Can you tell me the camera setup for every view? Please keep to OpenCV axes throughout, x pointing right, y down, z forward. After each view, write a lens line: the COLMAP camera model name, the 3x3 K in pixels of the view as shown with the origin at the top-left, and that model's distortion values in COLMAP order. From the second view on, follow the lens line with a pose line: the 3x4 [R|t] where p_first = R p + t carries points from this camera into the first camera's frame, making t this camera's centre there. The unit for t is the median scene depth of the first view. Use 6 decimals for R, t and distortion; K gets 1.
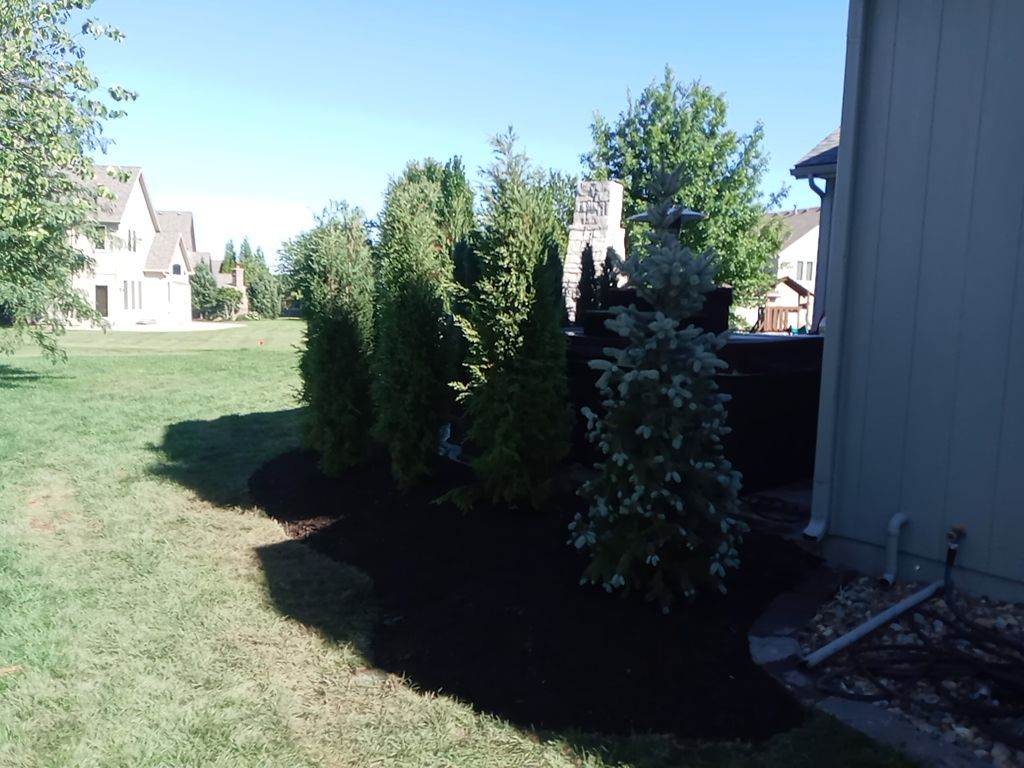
lens RADIAL K [[853.5, 0, 512.0], [0, 853.5, 384.0], [0, 0, 1]] dist [0.152176, -0.350508]
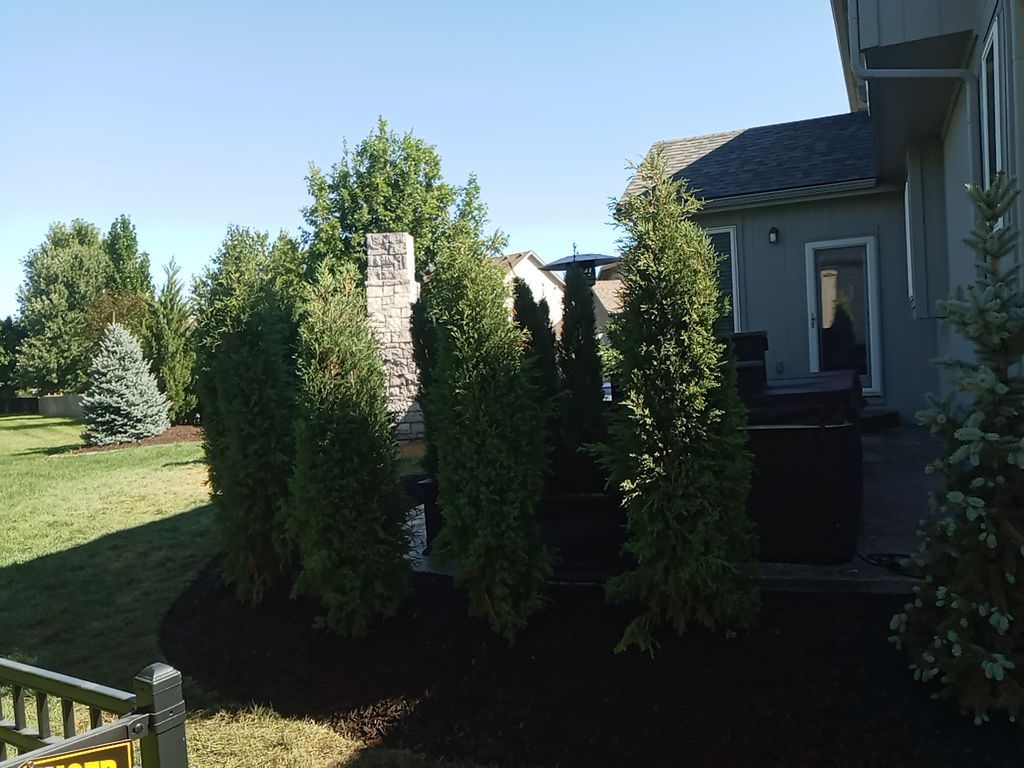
lens RADIAL K [[853.5, 0, 512.0], [0, 853.5, 384.0], [0, 0, 1]] dist [0.152176, -0.350508]
pose [[0.914471, -0.104587, 0.390902, -0.155290], [0.129175, 0.990929, -0.037066, -0.024902], [-0.383479, 0.084391, 0.919686, 0.120799]]
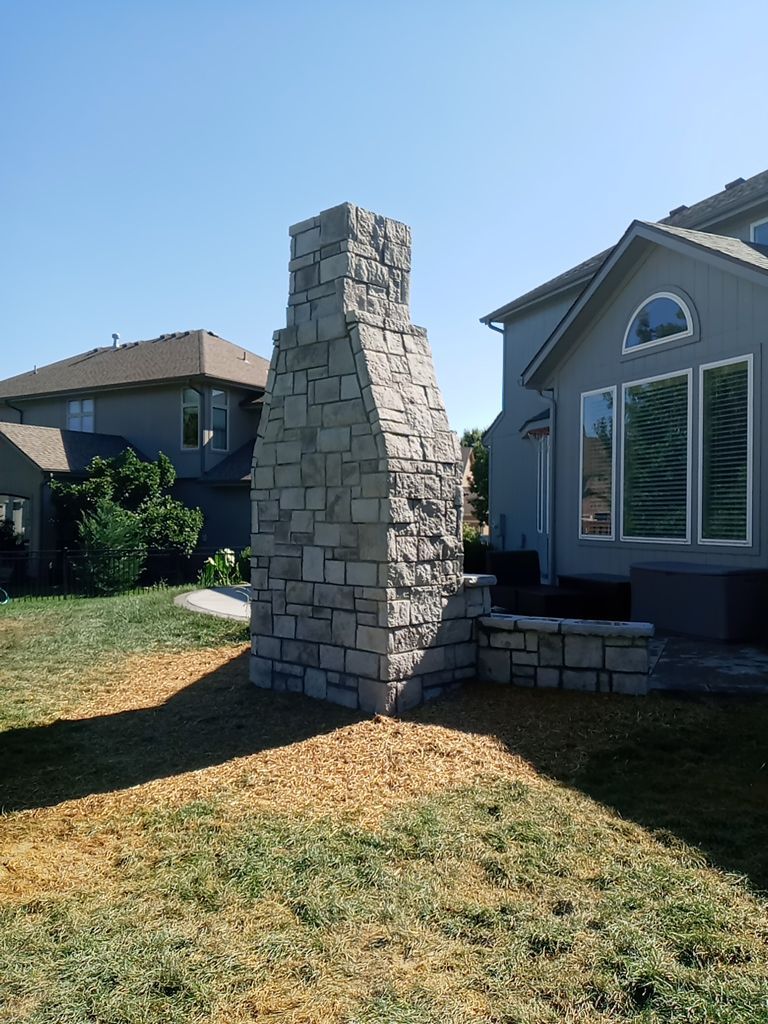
lens RADIAL K [[853.5, 0, 384.0], [0, 853.5, 512.0], [0, 0, 1]] dist [0.152176, -0.350508]
pose [[0.333163, -0.018758, 0.942683, -0.286639], [0.093212, 0.995560, -0.013133, -0.089764], [-0.938250, 0.092245, 0.333432, 0.869106]]
